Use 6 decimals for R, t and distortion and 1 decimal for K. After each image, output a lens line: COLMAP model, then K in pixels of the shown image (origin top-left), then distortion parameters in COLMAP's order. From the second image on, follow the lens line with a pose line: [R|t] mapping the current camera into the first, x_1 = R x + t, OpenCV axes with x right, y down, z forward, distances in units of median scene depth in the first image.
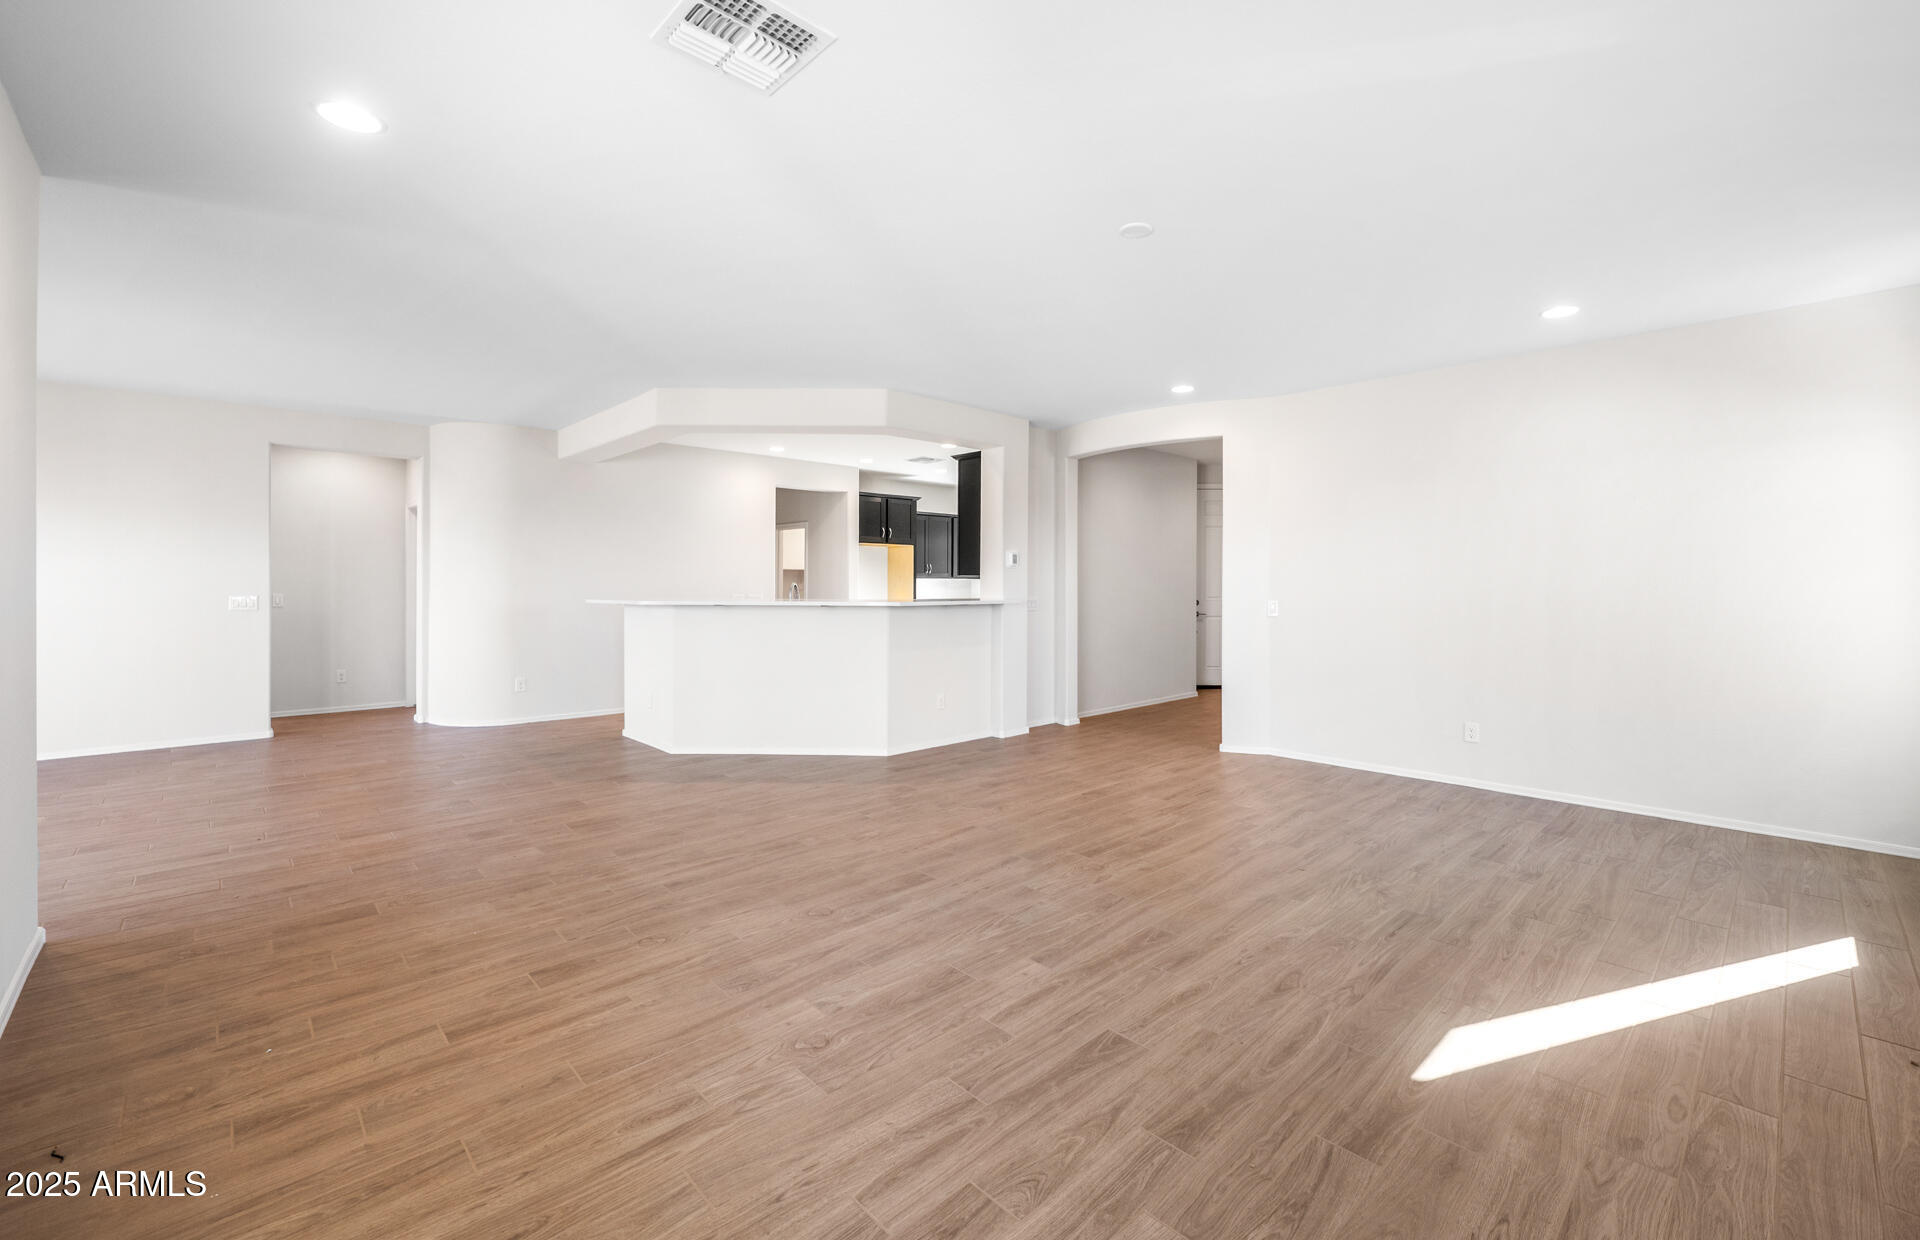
lens RADIAL K [[794.5, 0, 966.6], [0, 794.5, 597.8], [0, 0, 1]] dist [0.001387, -0.000078]
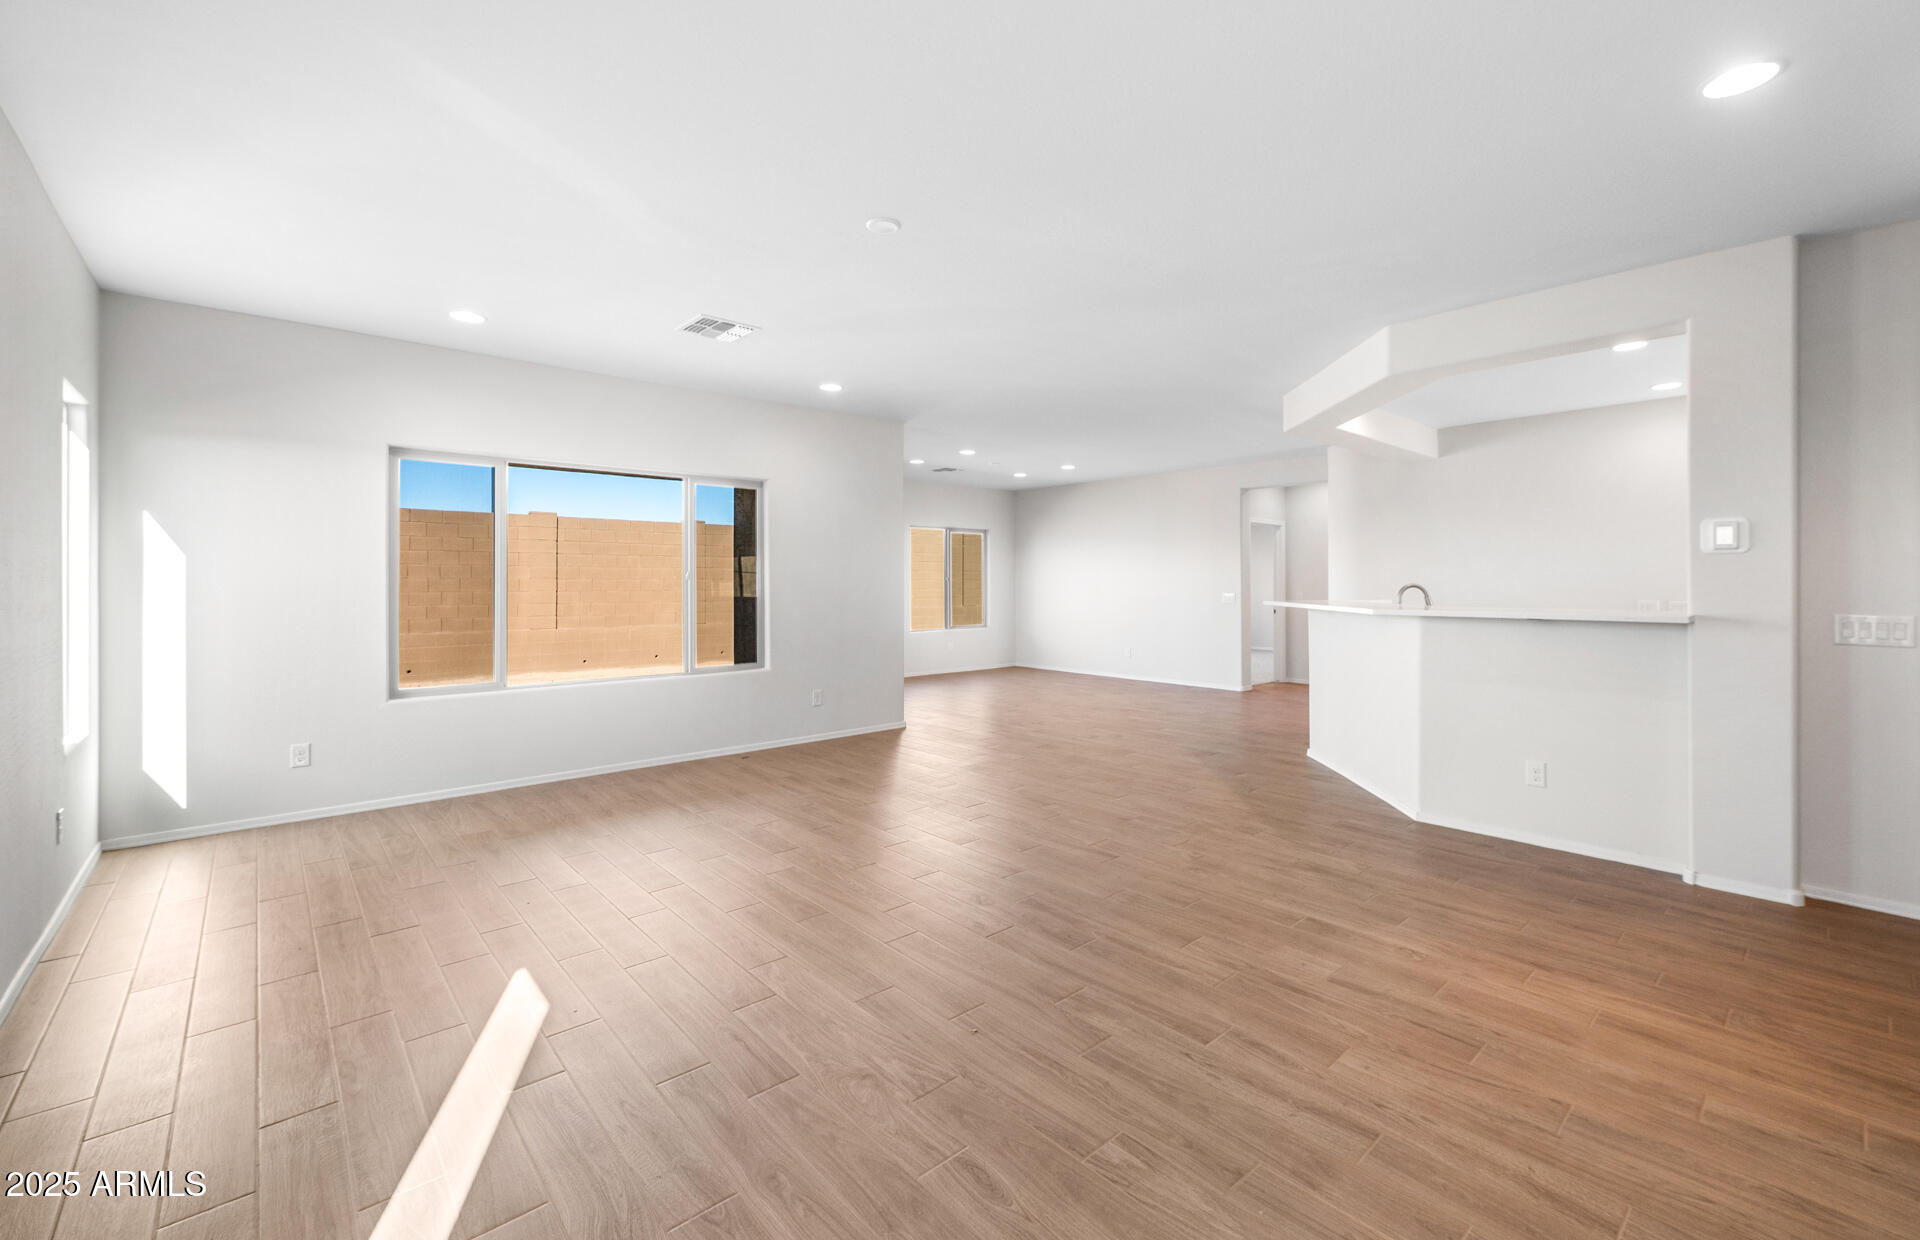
lens RADIAL K [[794.5, 0, 966.6], [0, 794.5, 597.8], [0, 0, 1]] dist [0.001387, -0.000078]
pose [[-0.038609, 0.015922, -0.999128, 0.646472], [-0.015216, 0.999748, 0.016520, -0.010155], [0.999139, 0.015840, -0.038357, 0.620613]]
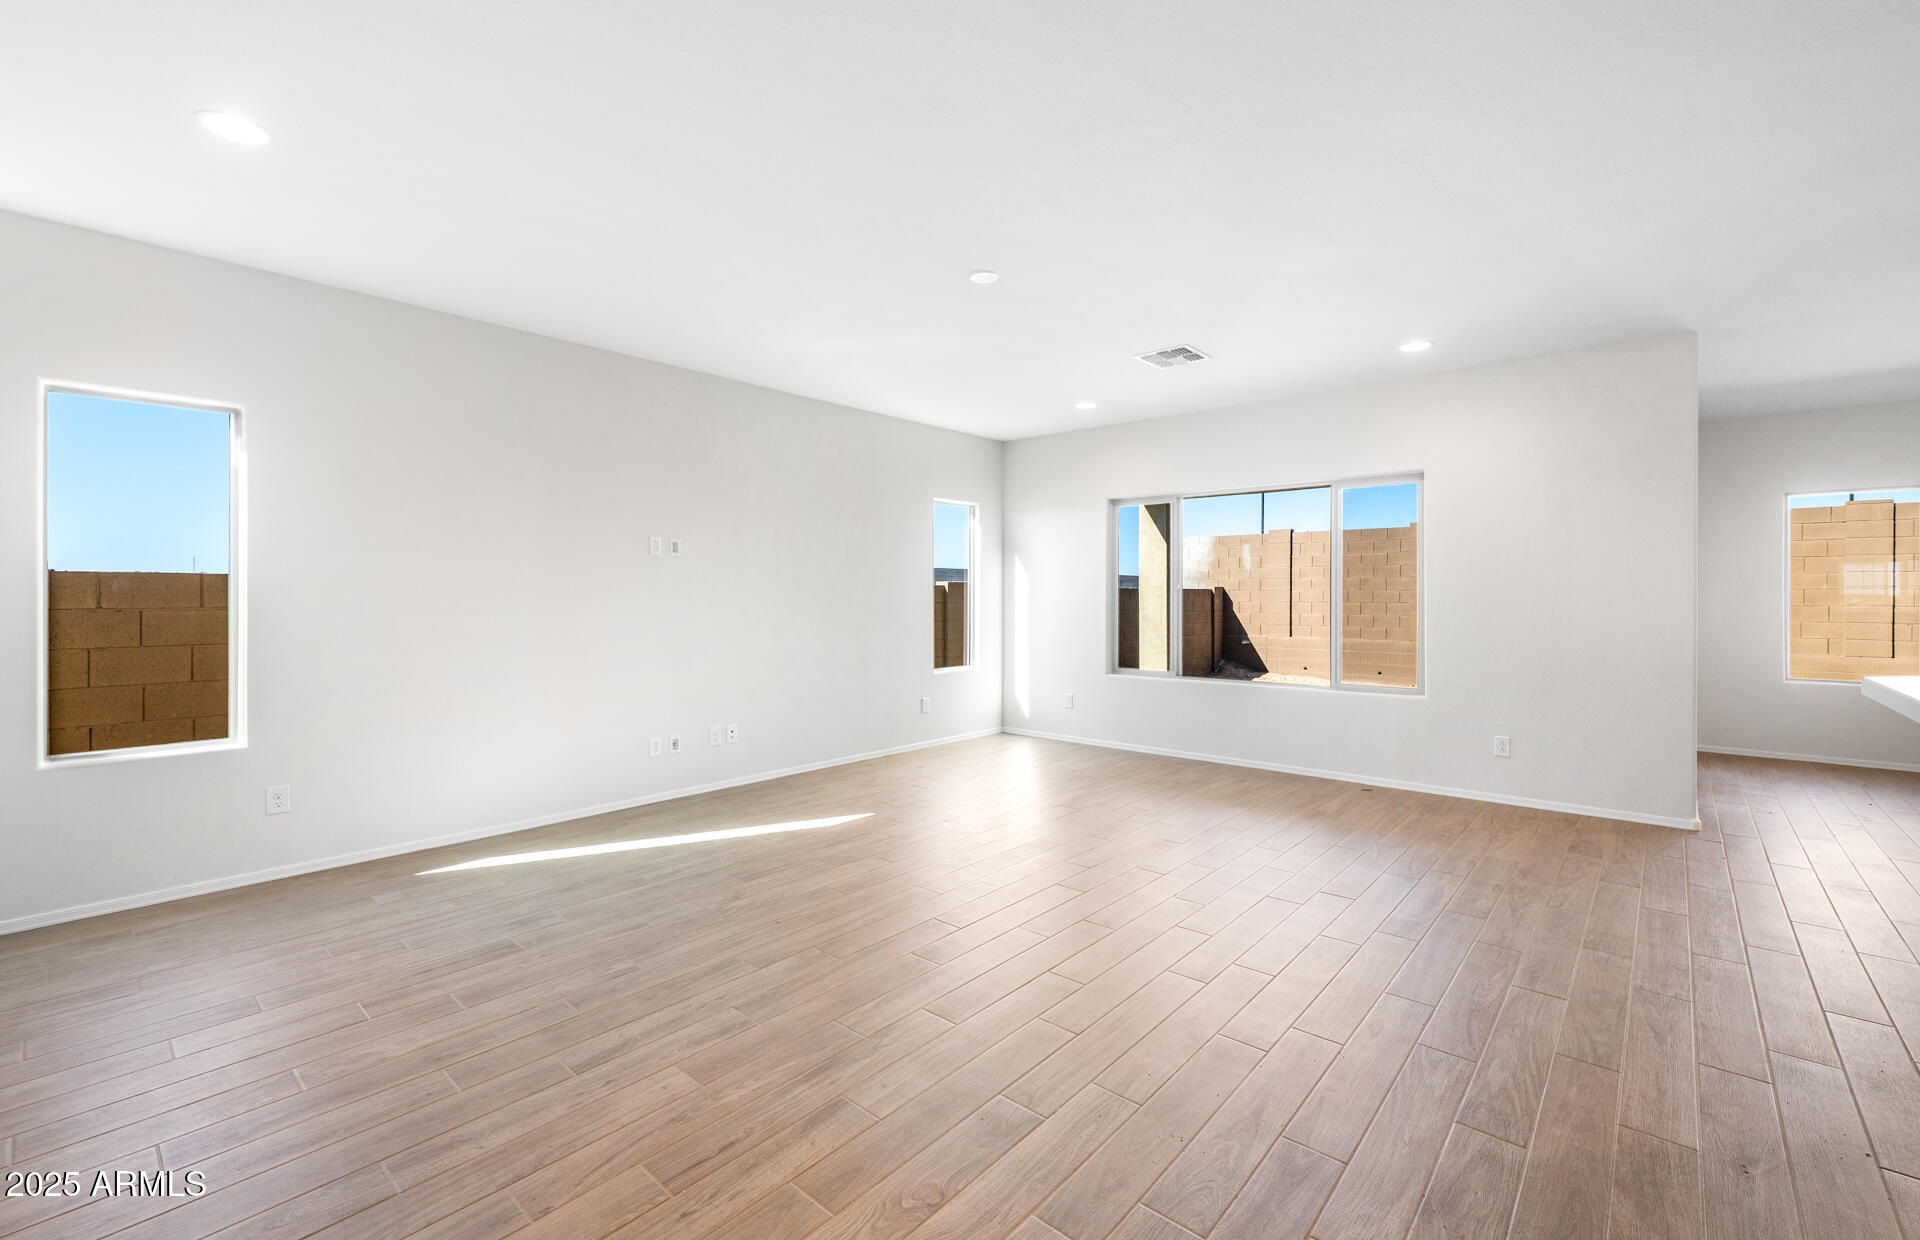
lens RADIAL K [[794.5, 0, 966.6], [0, 794.5, 597.8], [0, 0, 1]] dist [0.001387, -0.000078]
pose [[-0.996100, -0.004054, -0.088137, 0.180525], [-0.005783, 0.999796, 0.019367, -0.017955], [0.088040, 0.019802, -0.995920, 1.149714]]
